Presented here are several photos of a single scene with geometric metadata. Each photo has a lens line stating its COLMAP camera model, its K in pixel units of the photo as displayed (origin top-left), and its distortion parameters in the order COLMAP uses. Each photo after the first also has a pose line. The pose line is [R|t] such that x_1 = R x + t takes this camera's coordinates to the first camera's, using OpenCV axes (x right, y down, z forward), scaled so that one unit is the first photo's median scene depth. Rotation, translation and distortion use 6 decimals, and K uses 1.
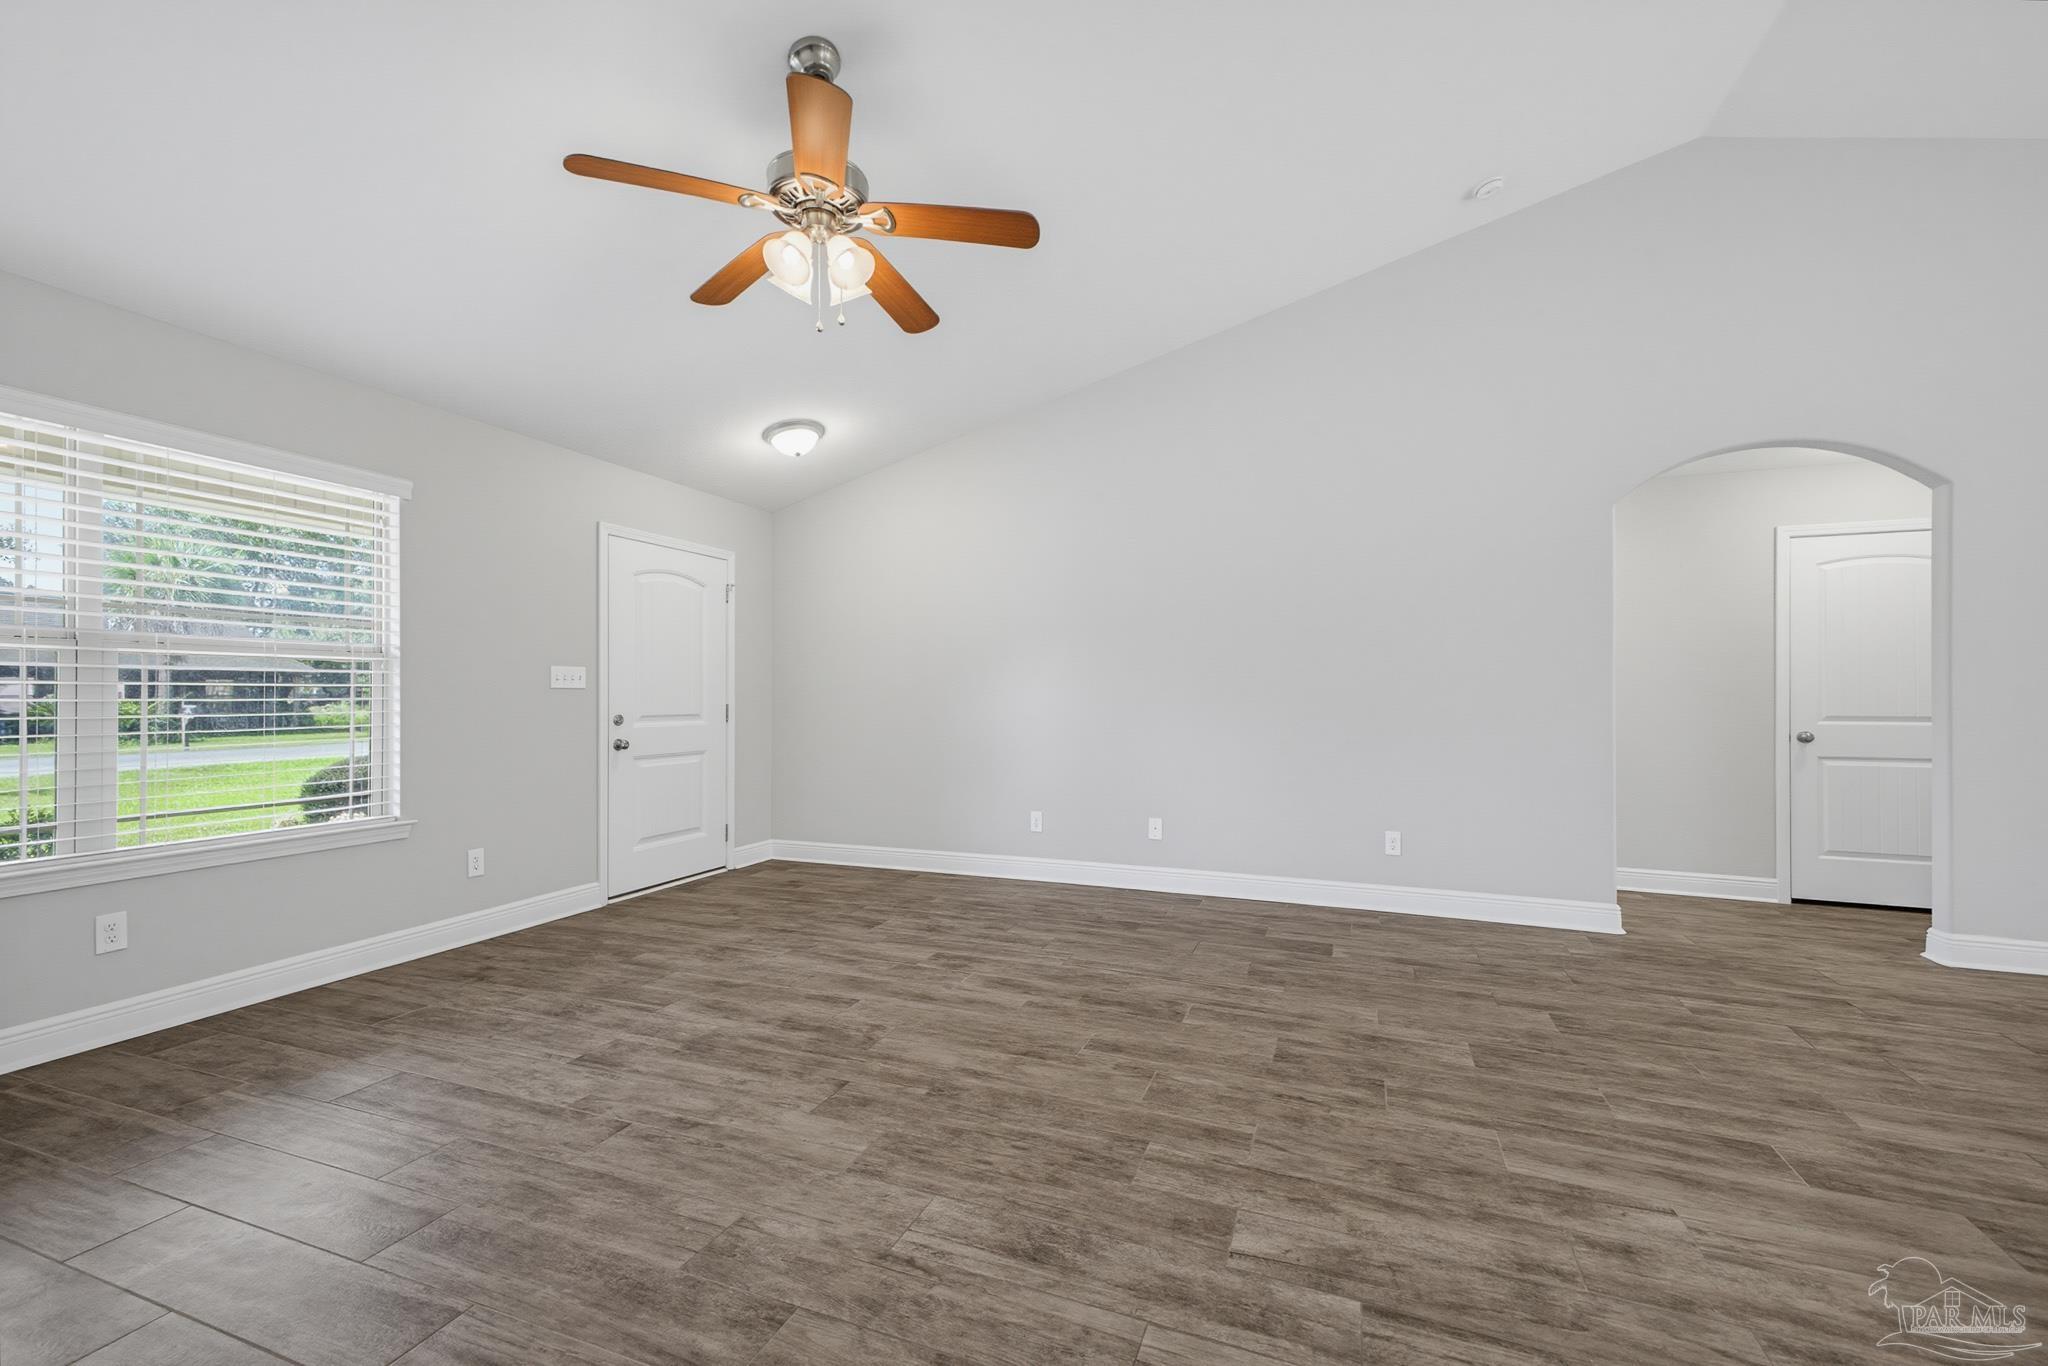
lens RADIAL K [[830.6, 0, 1035.2], [0, 830.6, 686.9], [0, 0, 1]] dist [0.034389, -0.007726]
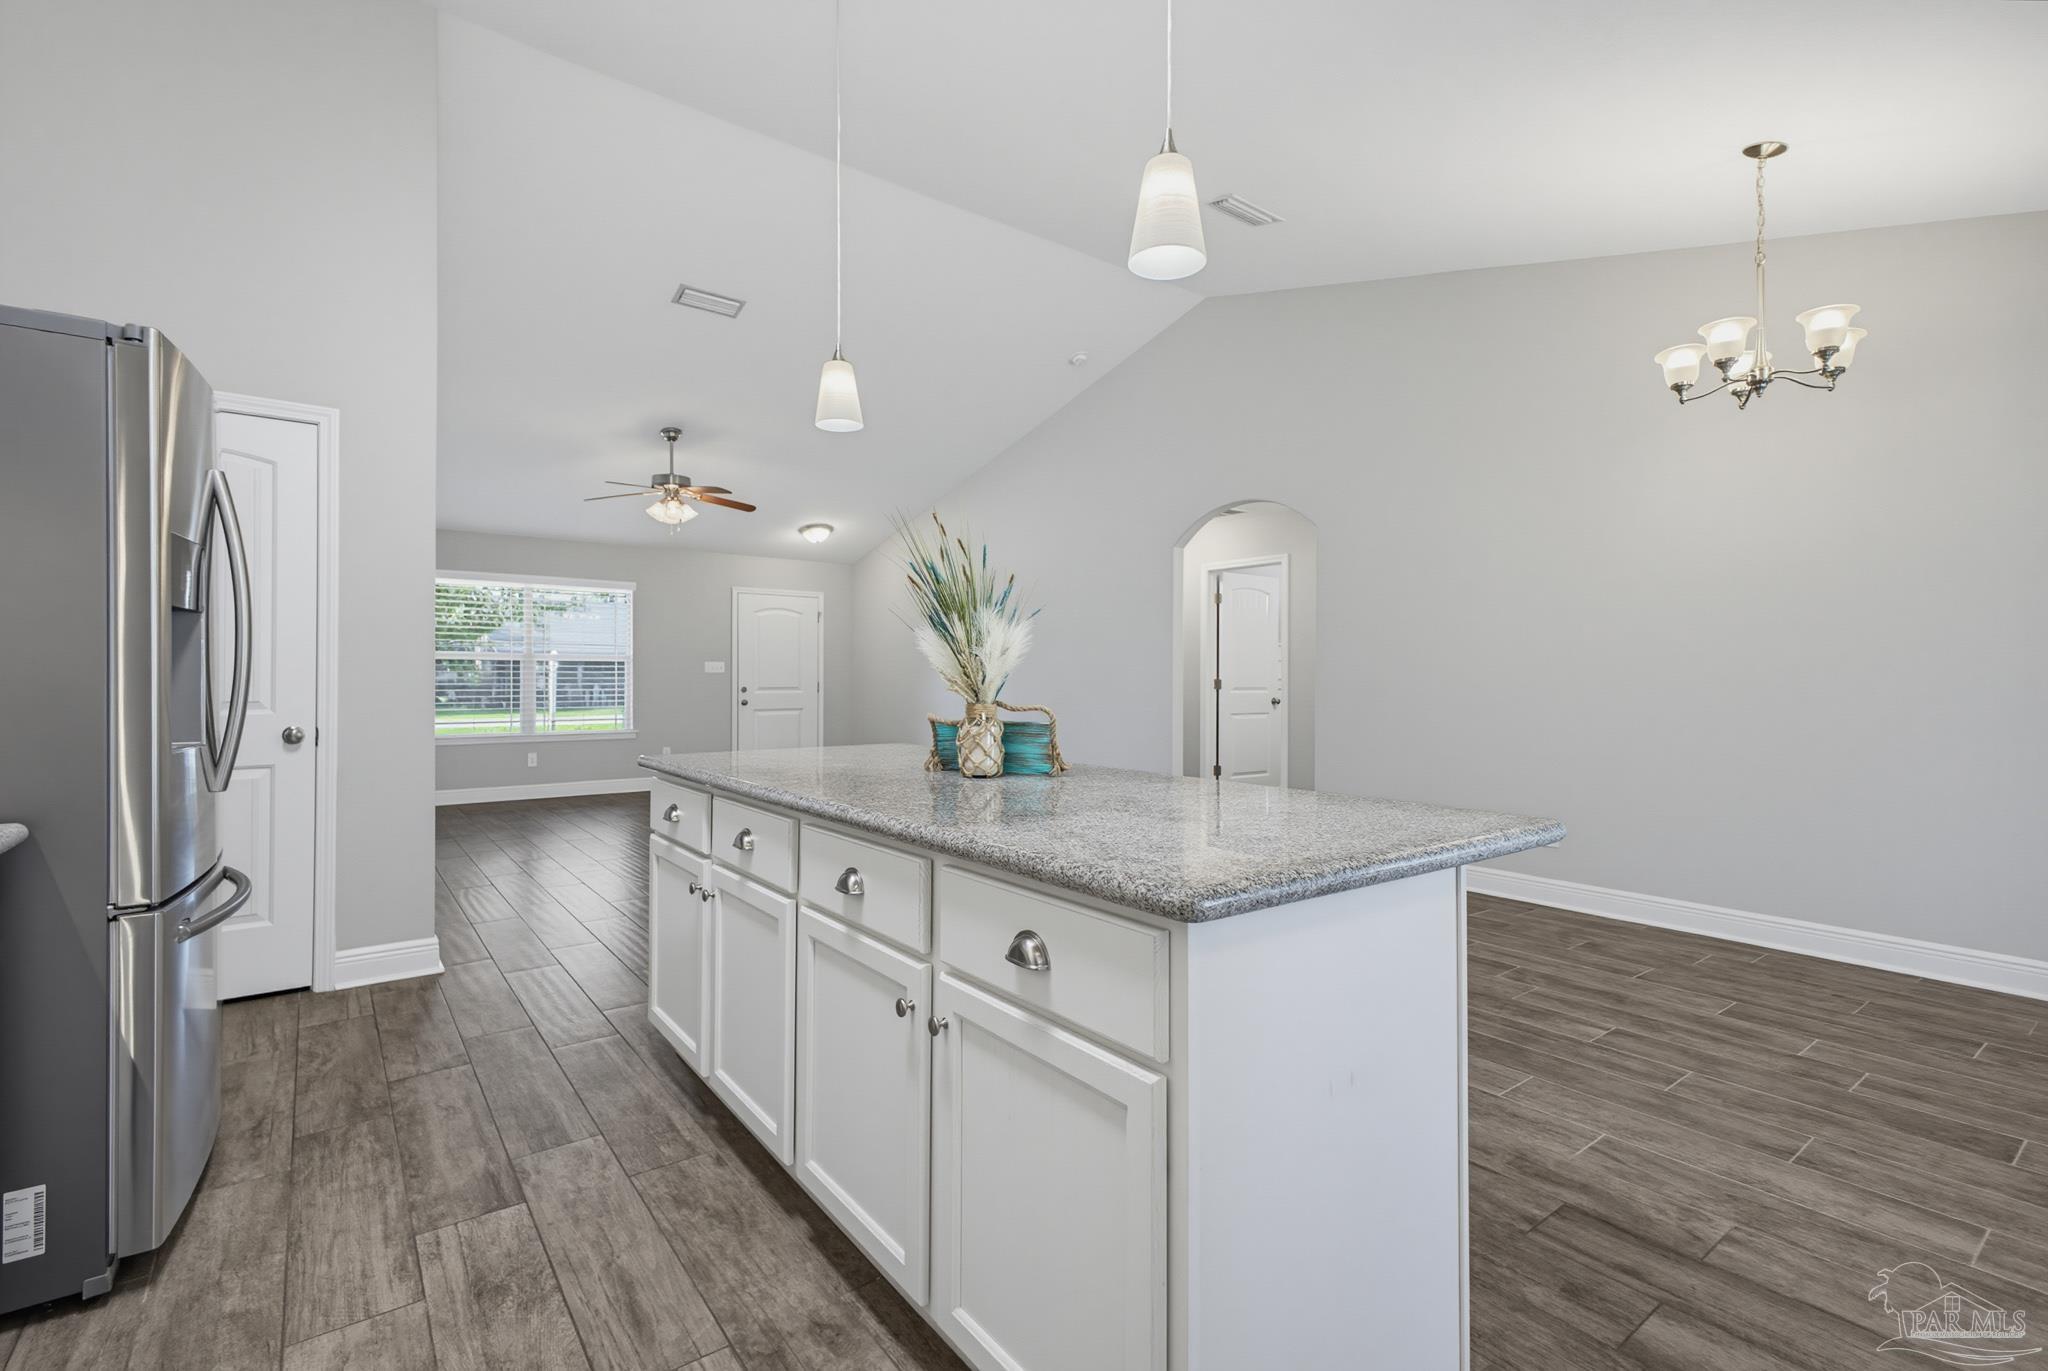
lens RADIAL K [[923.0, 0, 1024.3], [0, 923.0, 673.8], [0, 0, 1]] dist [0.010758, -0.000393]
pose [[0.850902, -0.003574, -0.525313, 1.785092], [0.006535, 0.999971, 0.003783, -0.000401], [0.525285, -0.006652, 0.850901, -0.693888]]
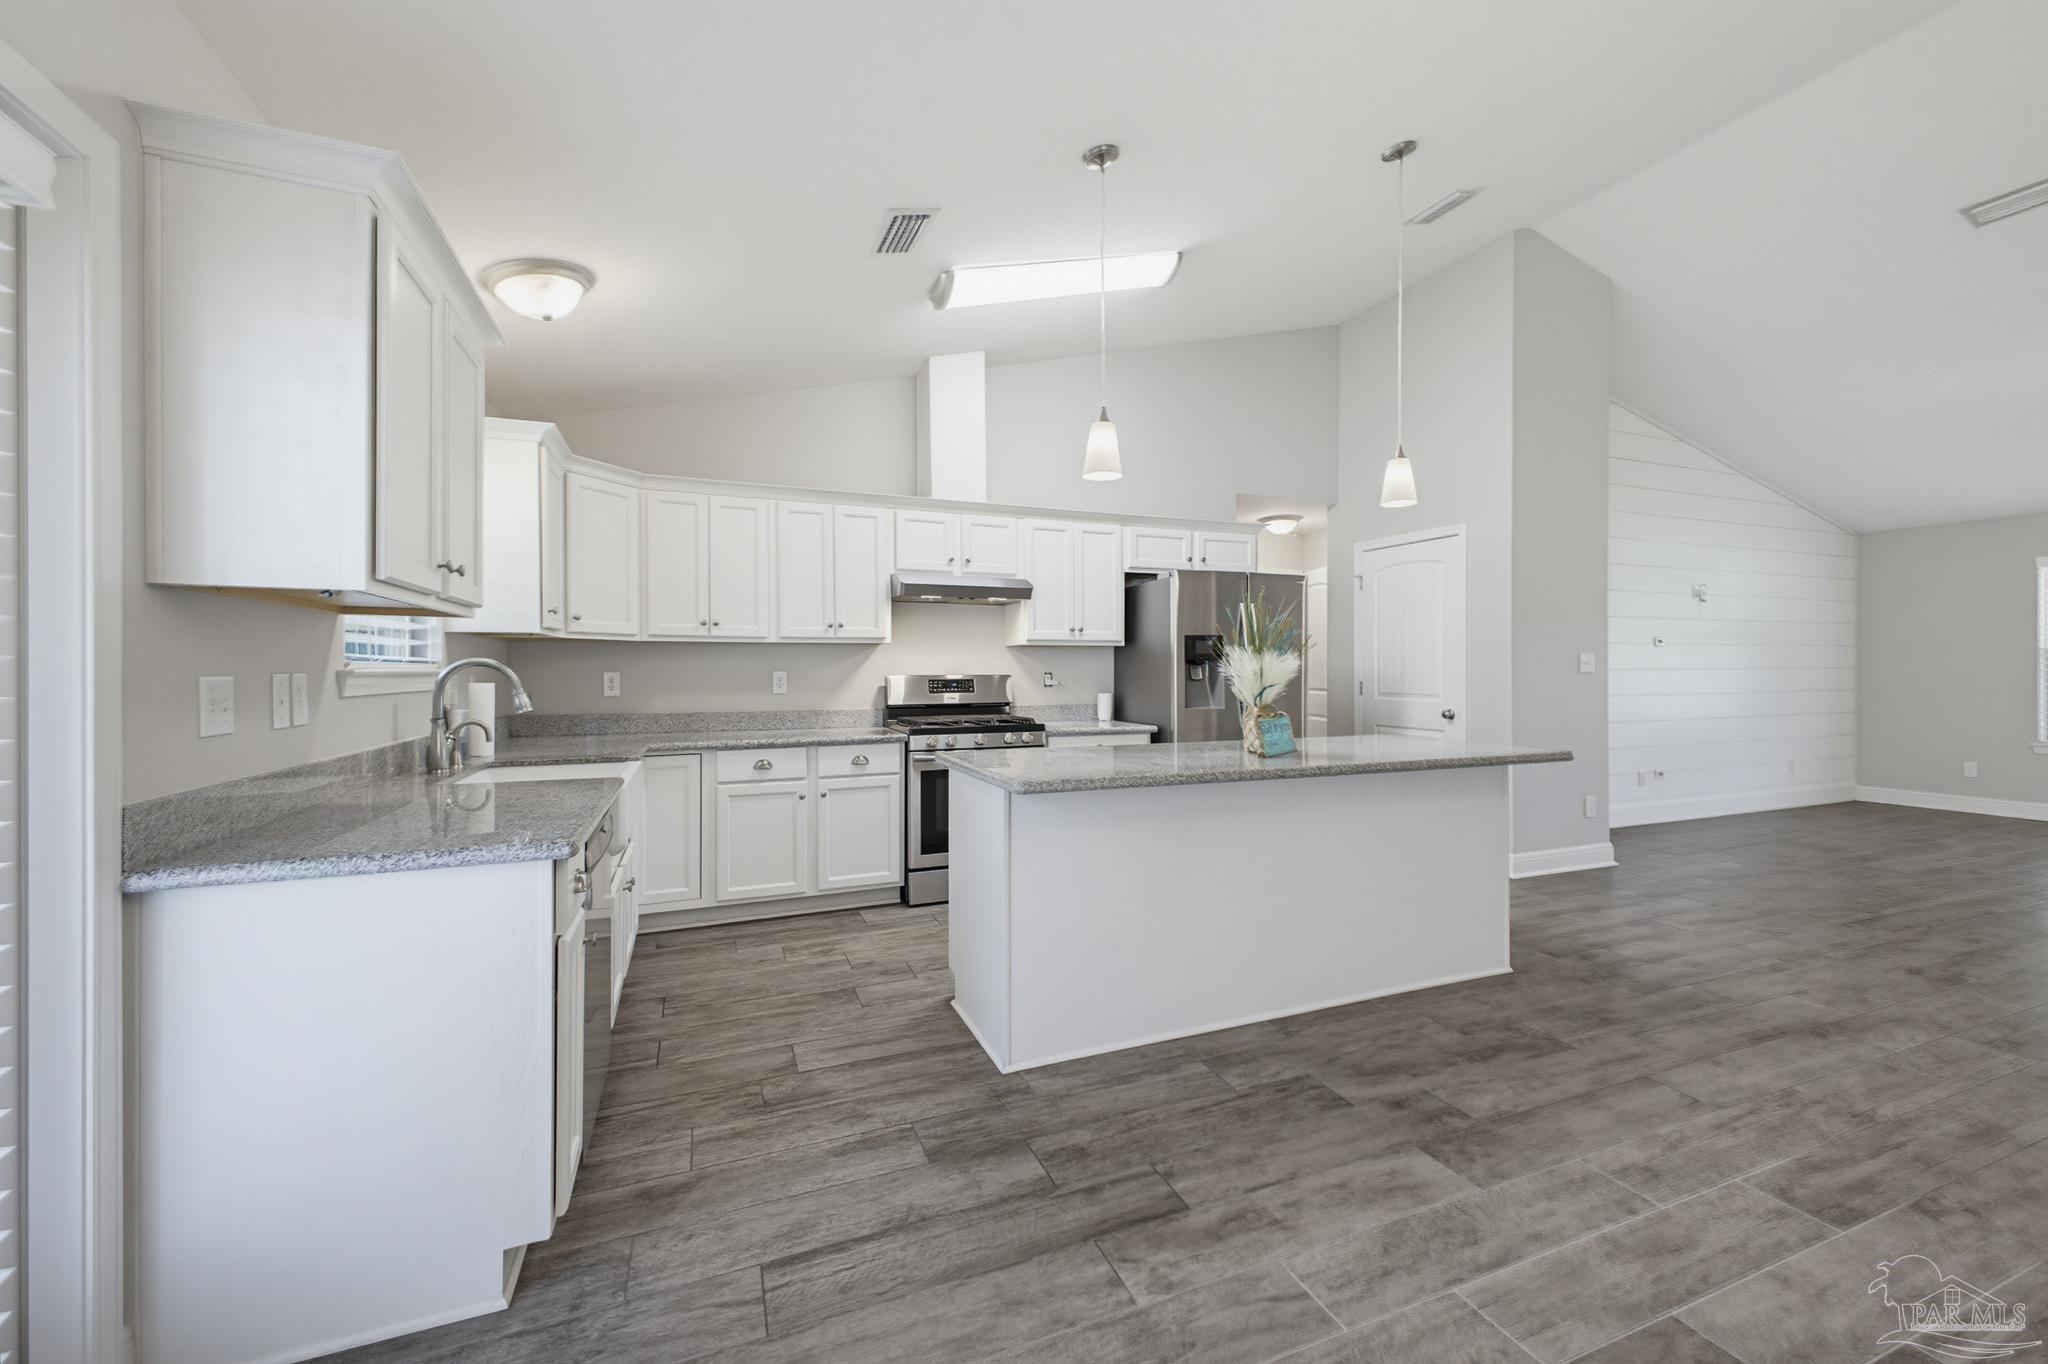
lens RADIAL K [[824.0, 0, 1049.4], [0, 824.0, 672.8], [0, 0, 1]] dist [0.015887, -0.004998]
pose [[-0.720042, 0.001214, -0.693930, 2.260859], [0.009062, 0.999930, -0.007654, -0.008587], [0.693871, -0.011800, -0.720002, 0.439507]]
